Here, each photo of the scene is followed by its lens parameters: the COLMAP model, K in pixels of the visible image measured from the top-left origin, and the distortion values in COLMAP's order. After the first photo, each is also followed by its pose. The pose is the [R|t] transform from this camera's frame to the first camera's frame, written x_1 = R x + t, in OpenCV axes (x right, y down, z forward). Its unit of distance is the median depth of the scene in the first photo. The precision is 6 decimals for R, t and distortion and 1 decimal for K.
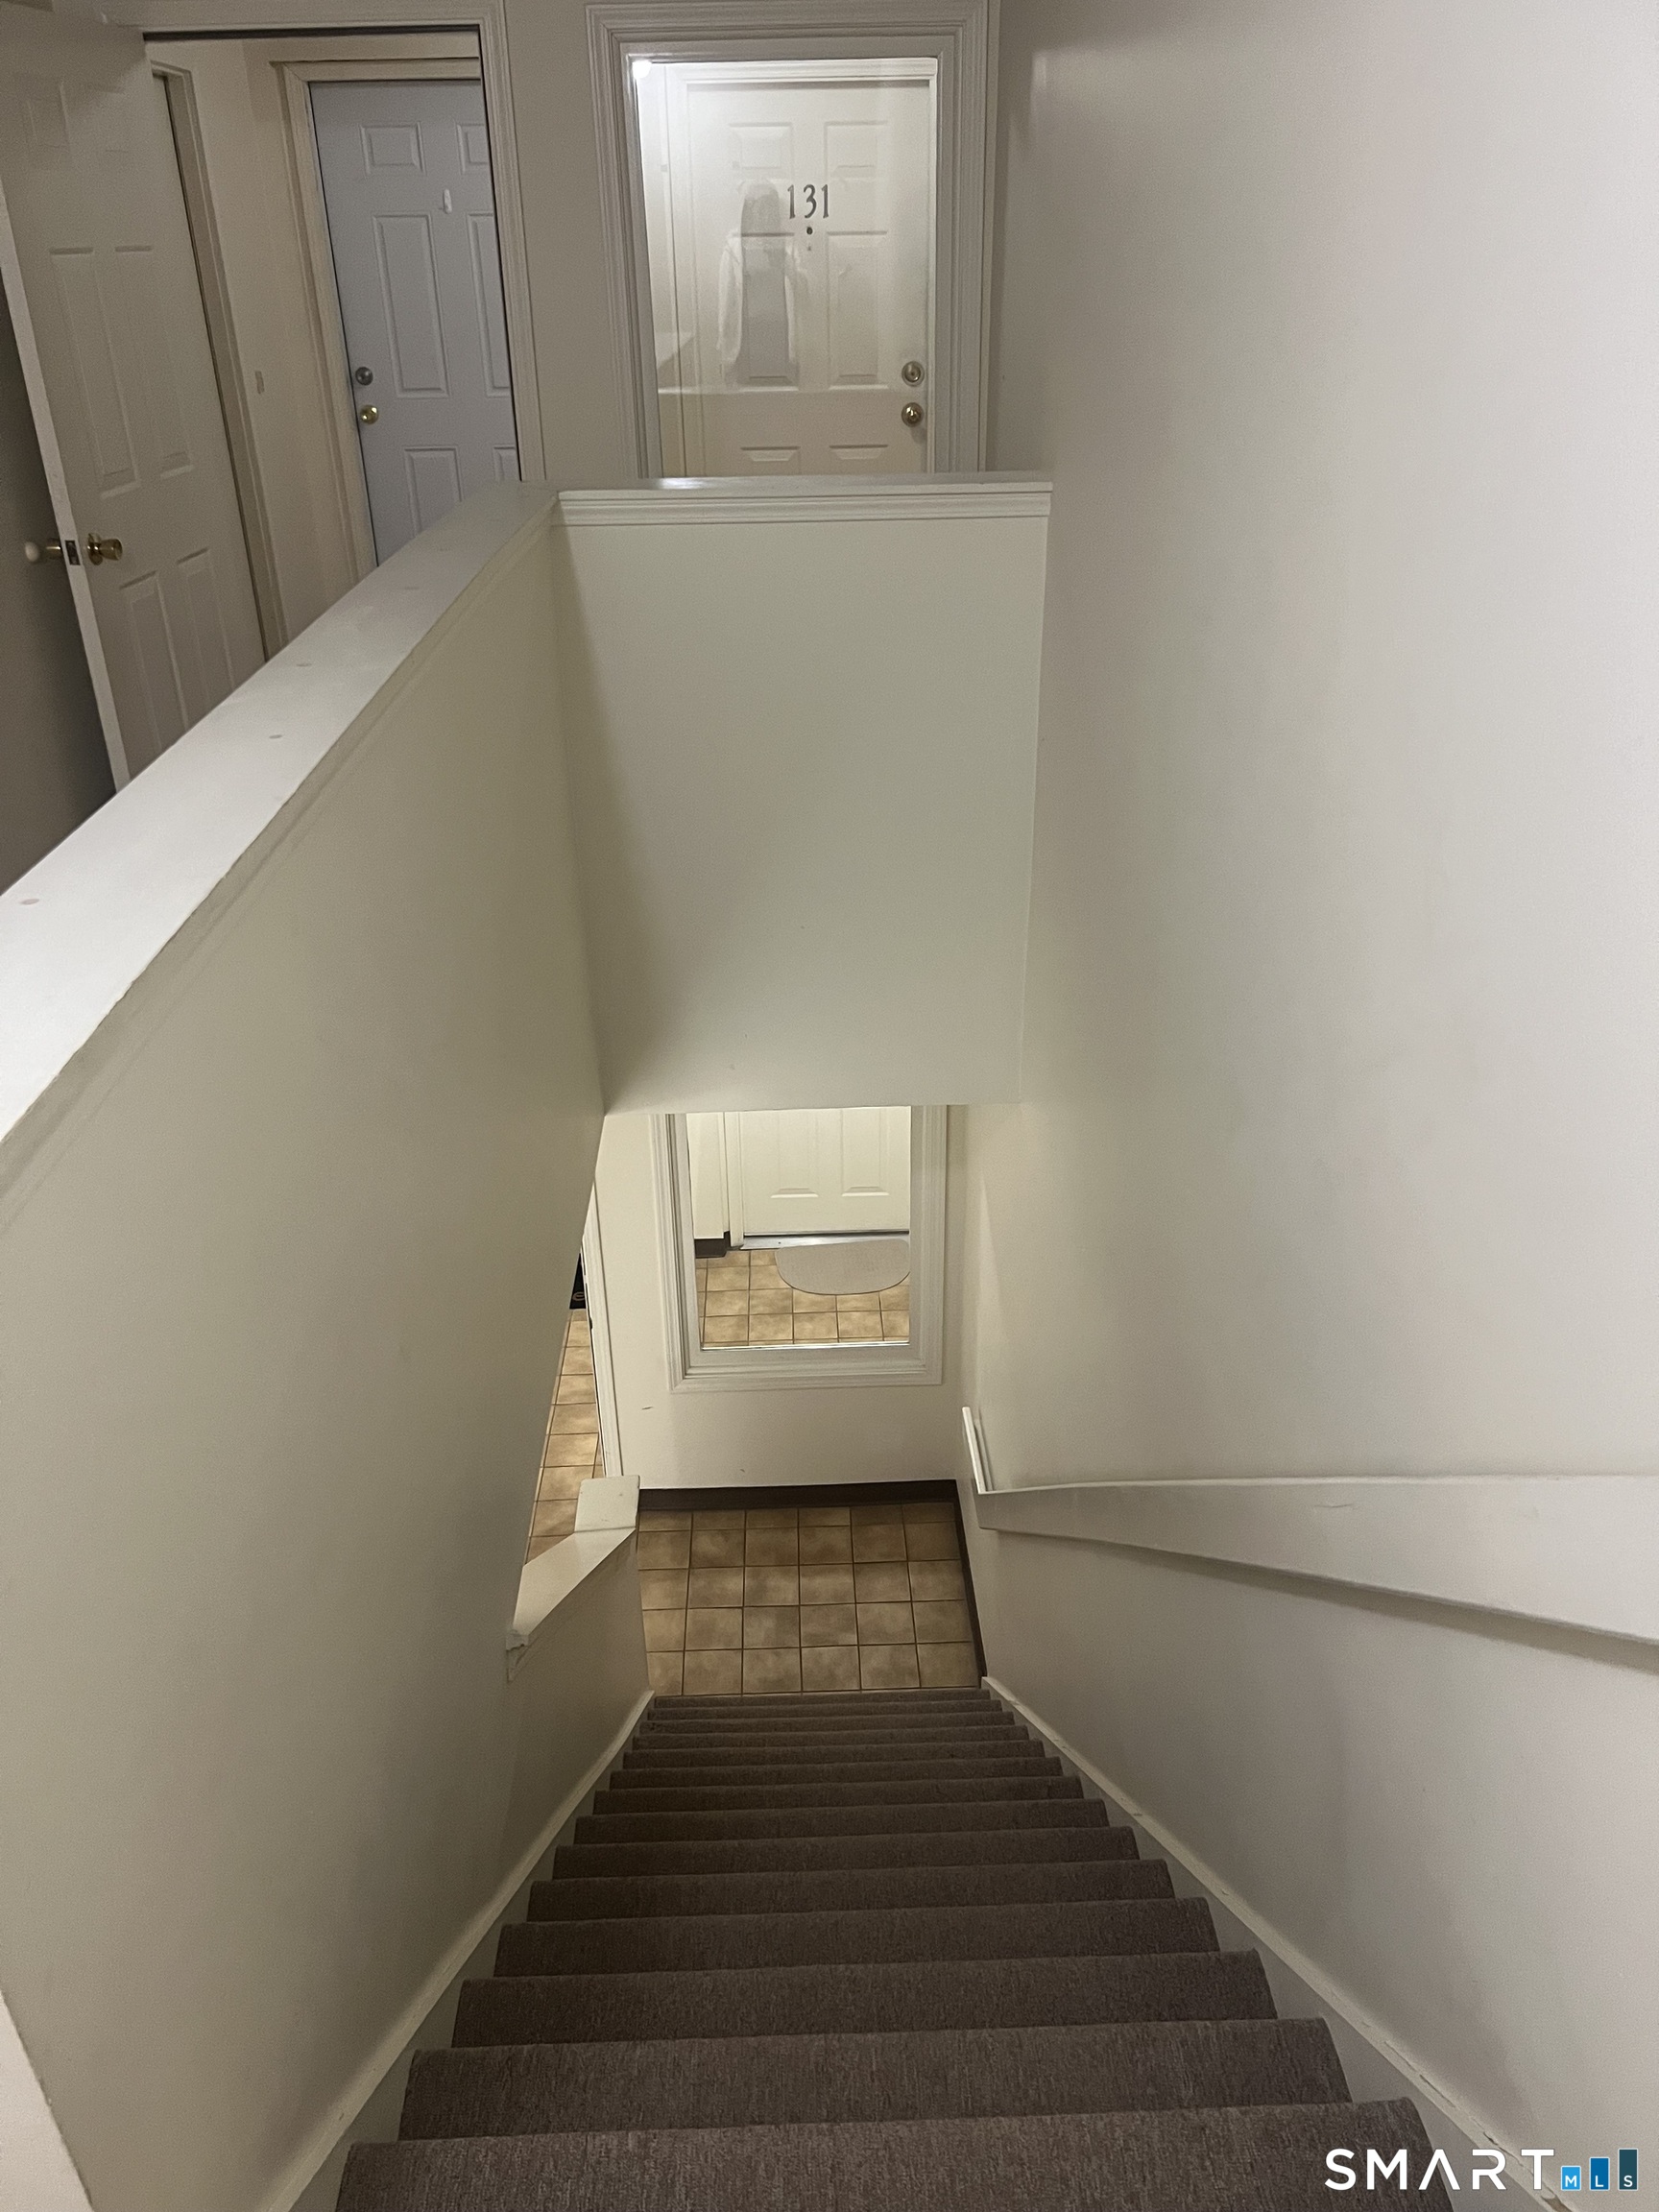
lens RADIAL K [[1679.4, 0, 829.5], [0, 1679.4, 1106.0], [0, 0, 1]] dist [0.043151, -0.039976]
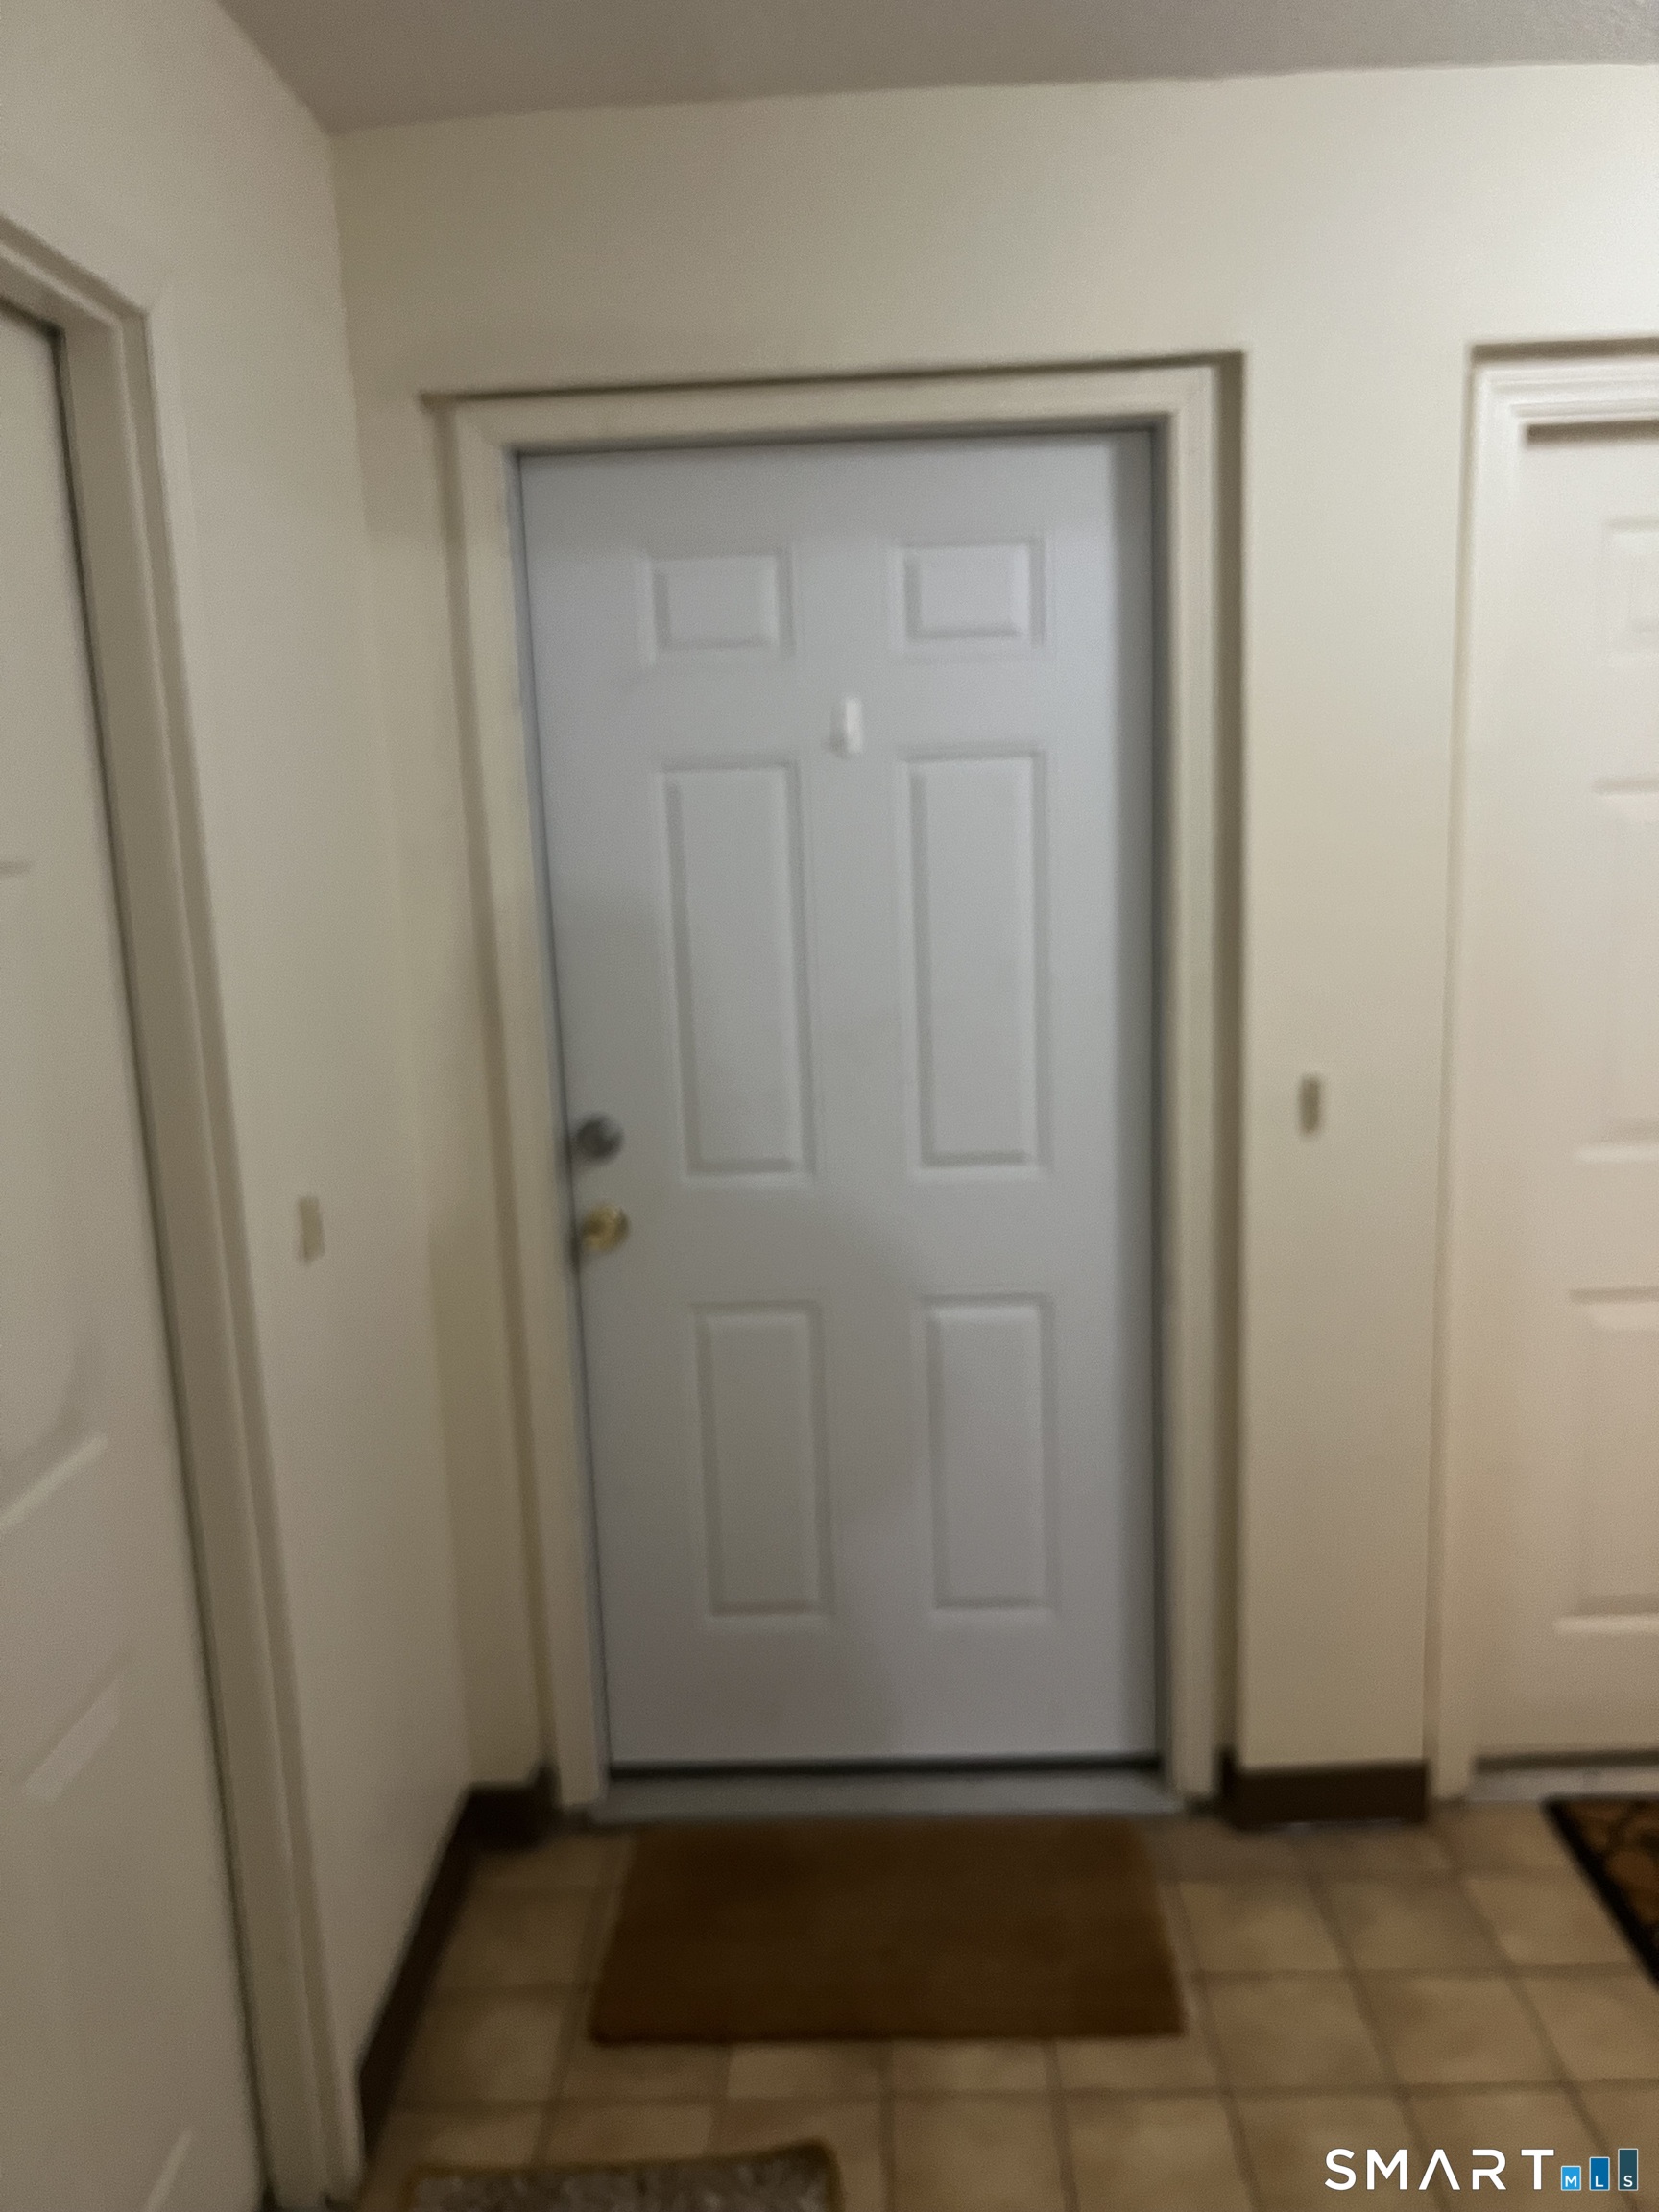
lens RADIAL K [[1679.4, 0, 829.5], [0, 1679.4, 1106.0], [0, 0, 1]] dist [0.043151, -0.039976]
pose [[0.998280, -0.023143, -0.053861, -0.212159], [0.005005, 0.949069, -0.315028, -0.333630], [0.058408, 0.314216, 0.947553, 0.669527]]
